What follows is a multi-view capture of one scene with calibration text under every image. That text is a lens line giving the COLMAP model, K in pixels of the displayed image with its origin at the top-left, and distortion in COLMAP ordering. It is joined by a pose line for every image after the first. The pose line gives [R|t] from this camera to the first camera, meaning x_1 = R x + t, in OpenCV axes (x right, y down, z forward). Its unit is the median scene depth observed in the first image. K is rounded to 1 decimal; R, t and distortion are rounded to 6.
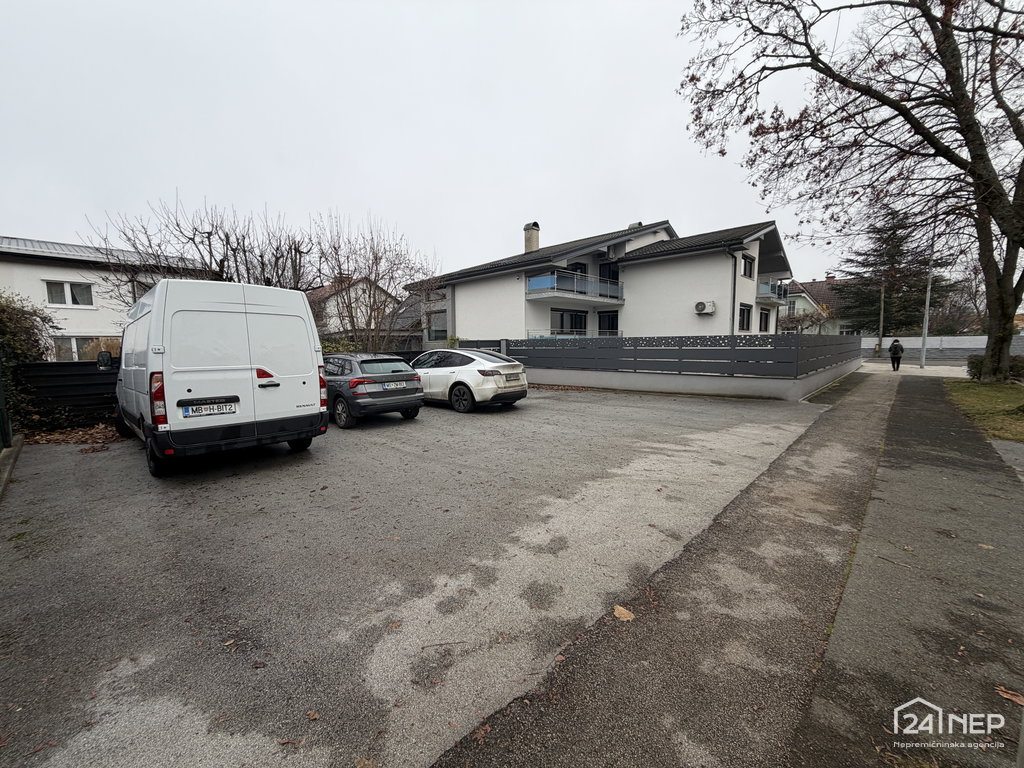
lens RADIAL K [[406.3, 0, 508.4], [0, 406.3, 381.5], [0, 0, 1]] dist [-0.002420, 0.001039]
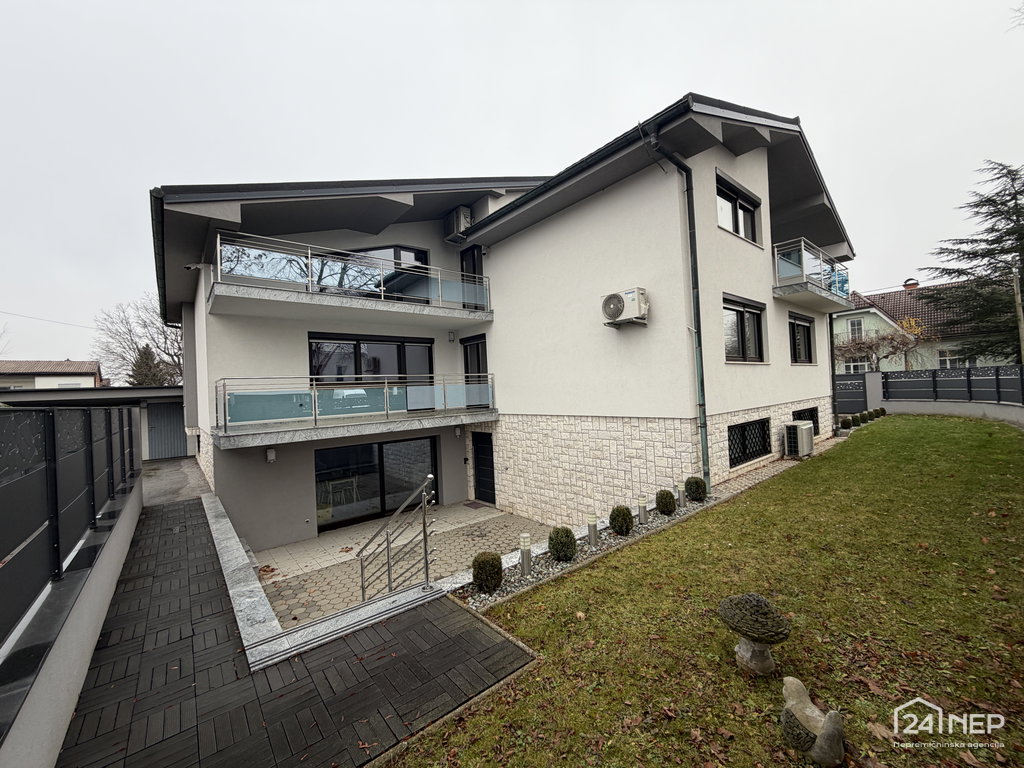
lens RADIAL K [[406.3, 0, 510.9], [0, 406.3, 384.5], [0, 0, 1]] dist [-0.002420, 0.001039]
pose [[0.994287, -0.036423, -0.100338, 0.342573], [0.025512, 0.993829, -0.107953, -0.056848], [0.103651, 0.104776, 0.989080, 0.507228]]
